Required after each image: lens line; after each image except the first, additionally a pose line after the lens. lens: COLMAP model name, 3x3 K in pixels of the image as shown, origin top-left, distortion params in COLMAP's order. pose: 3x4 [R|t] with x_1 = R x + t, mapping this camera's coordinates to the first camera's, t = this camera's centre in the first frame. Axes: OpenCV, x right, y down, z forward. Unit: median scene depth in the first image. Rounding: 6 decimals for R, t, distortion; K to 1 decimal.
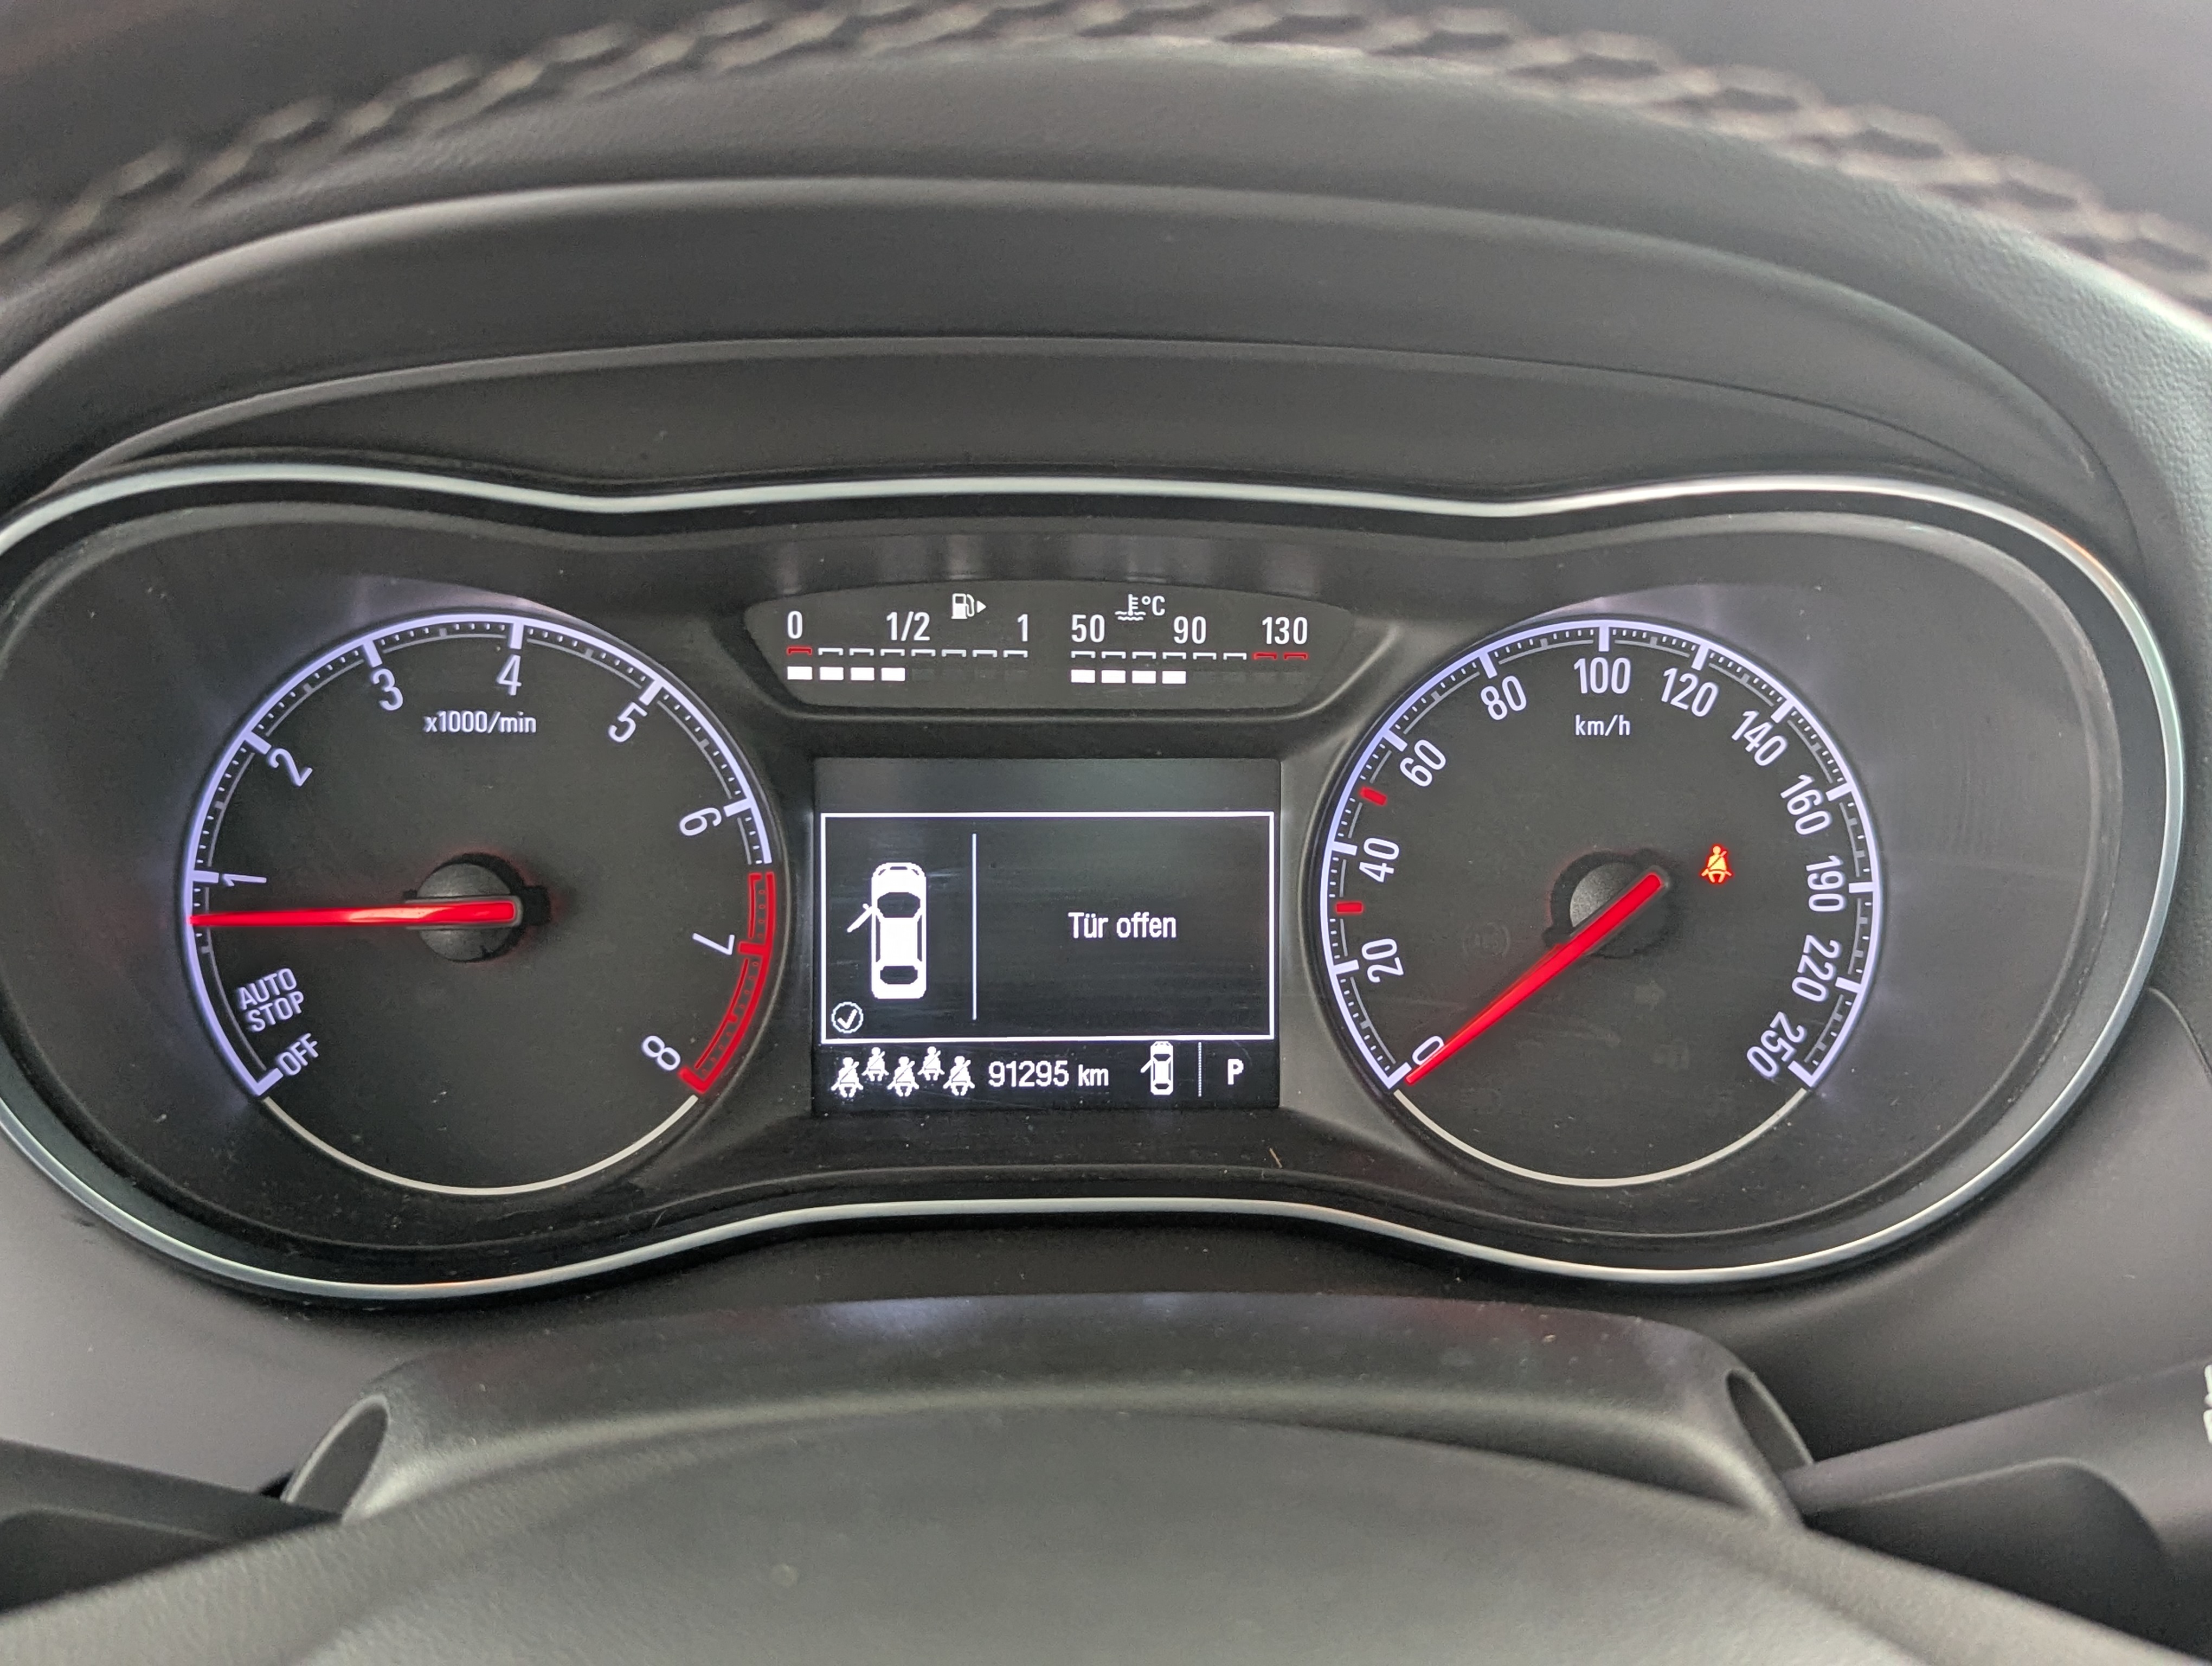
lens RADIAL K [[2751.0, 0, 1106.2], [0, 2751.0, 823.1], [0, 0, 1]] dist [0.094007, 0.000000]
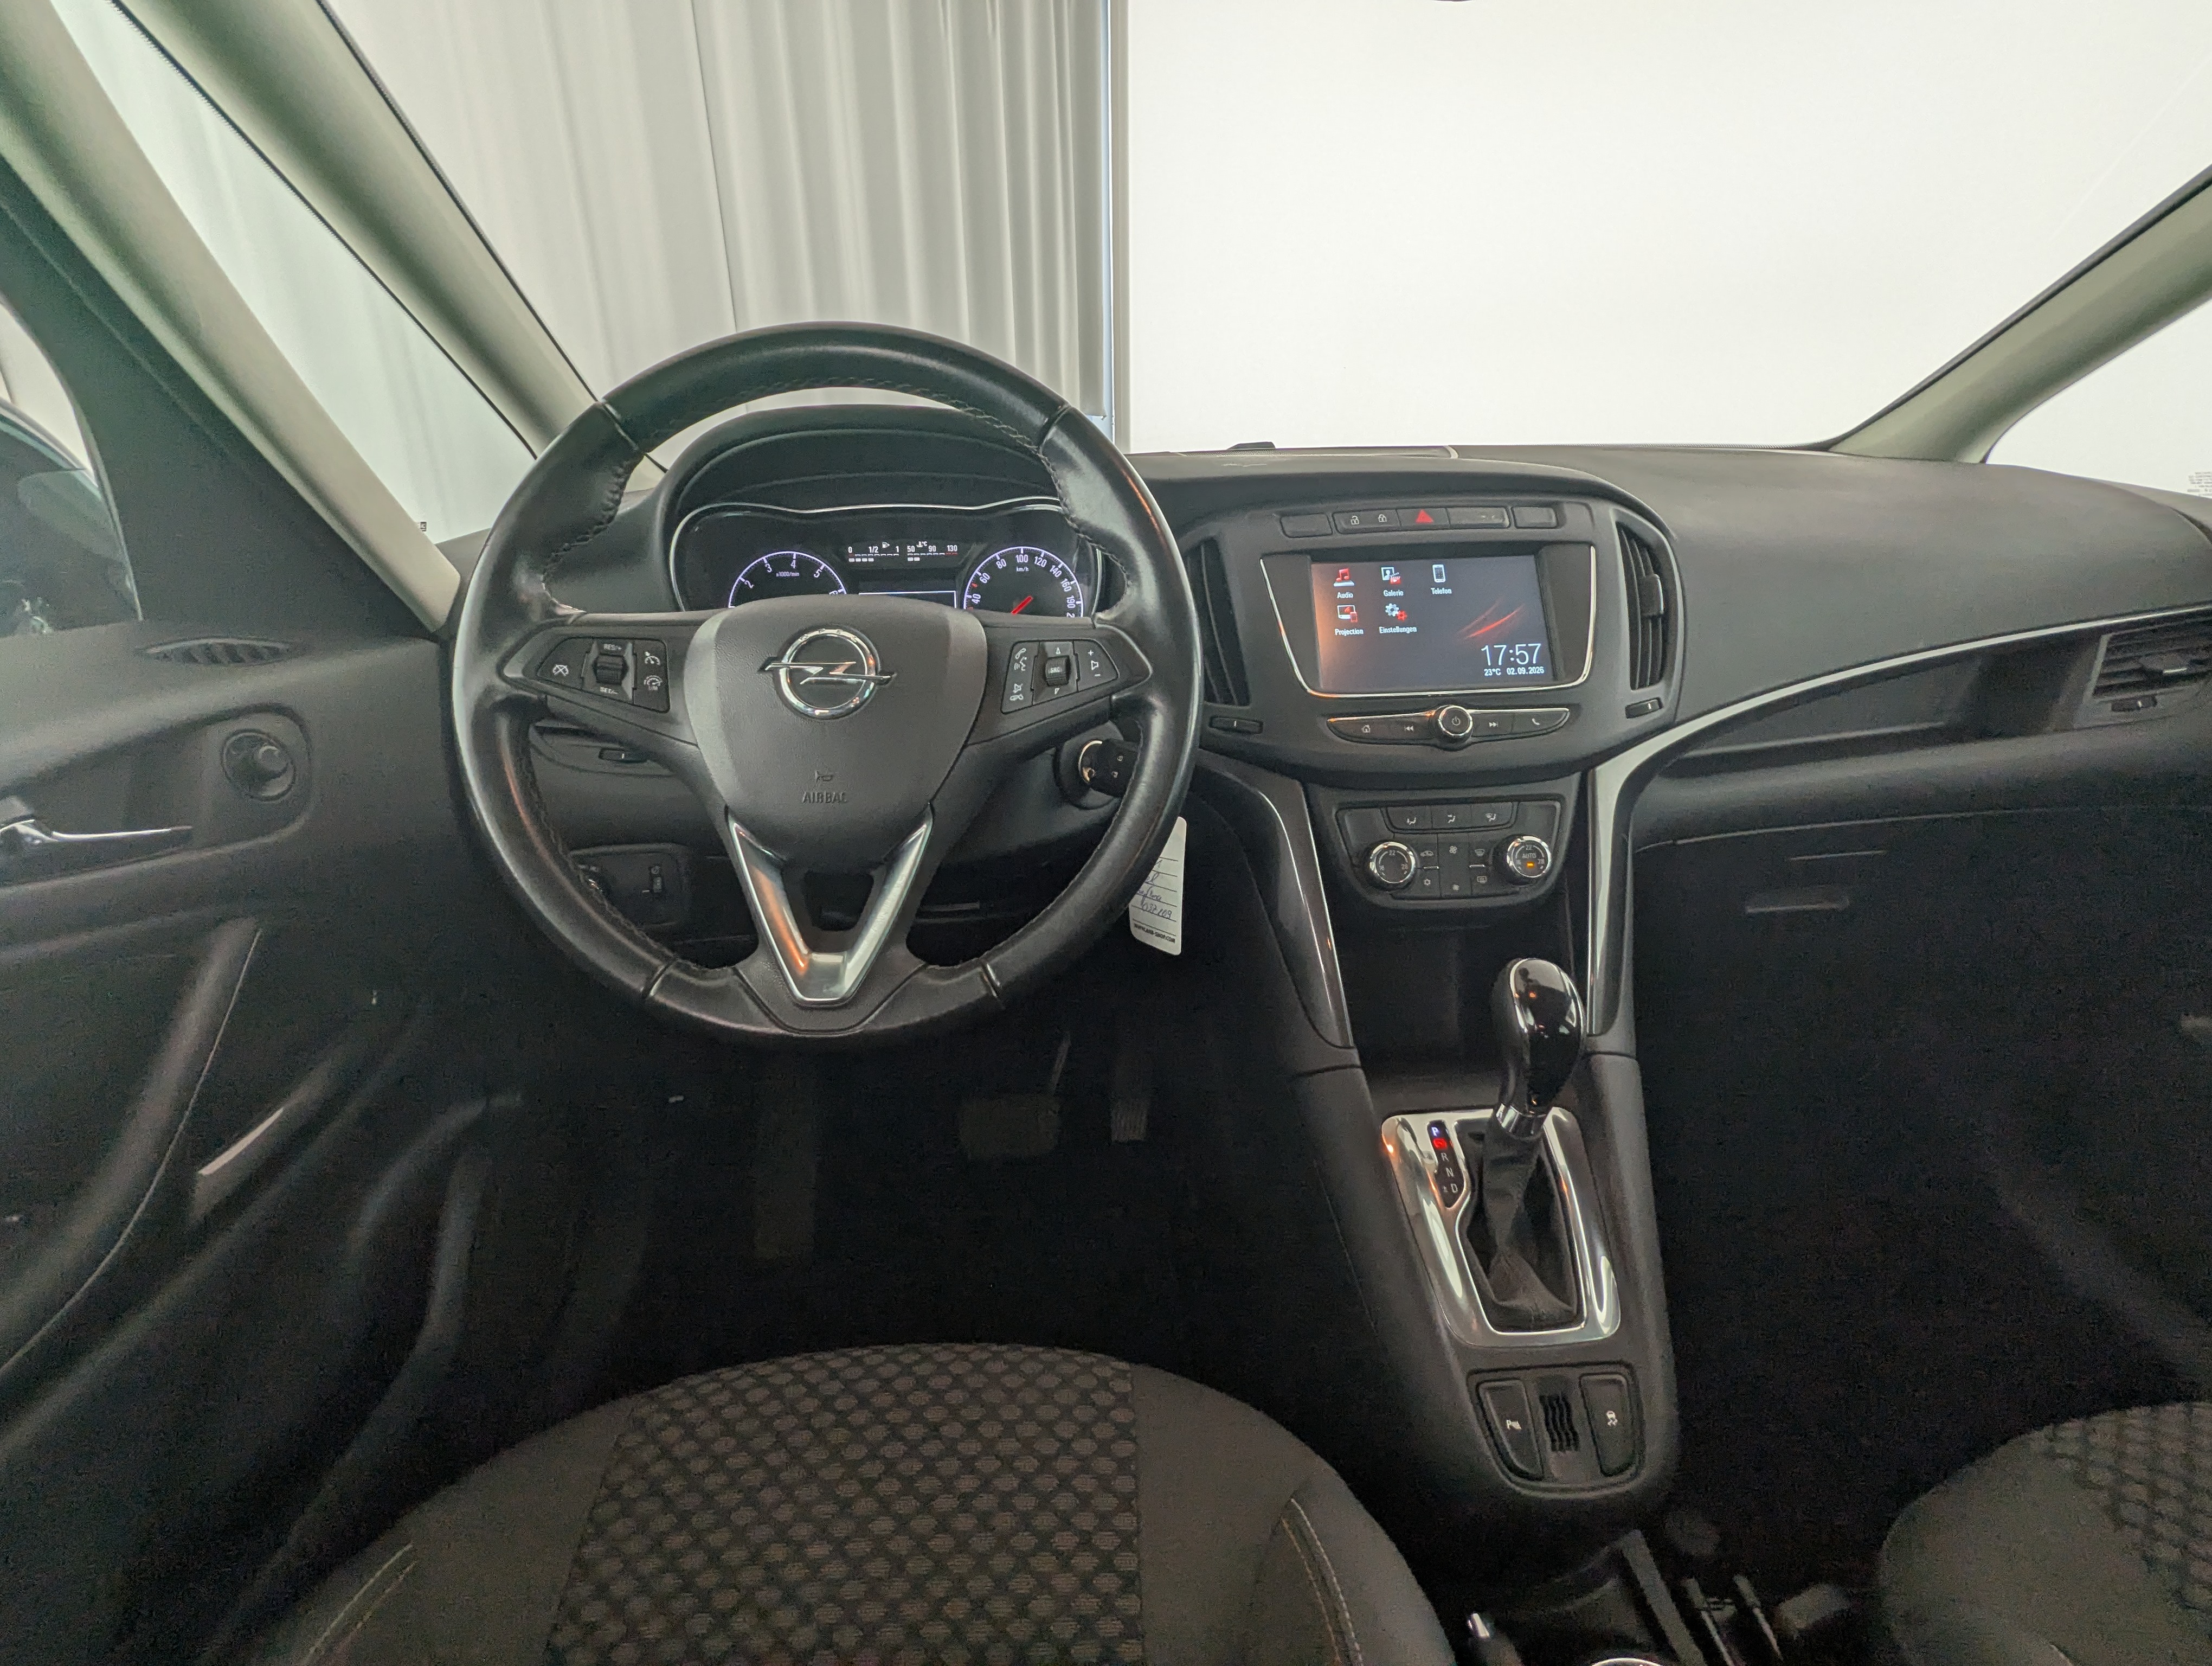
lens RADIAL K [[1052.5, 0, 1104.8], [0, 1052.5, 828.4], [0, 0, 1]] dist [-0.001289, -0.003045]
pose [[0.999242, -0.031451, -0.022932, 0.356412], [0.030777, 0.999100, -0.029202, 0.478472], [0.023830, 0.028474, 0.999310, -0.814368]]
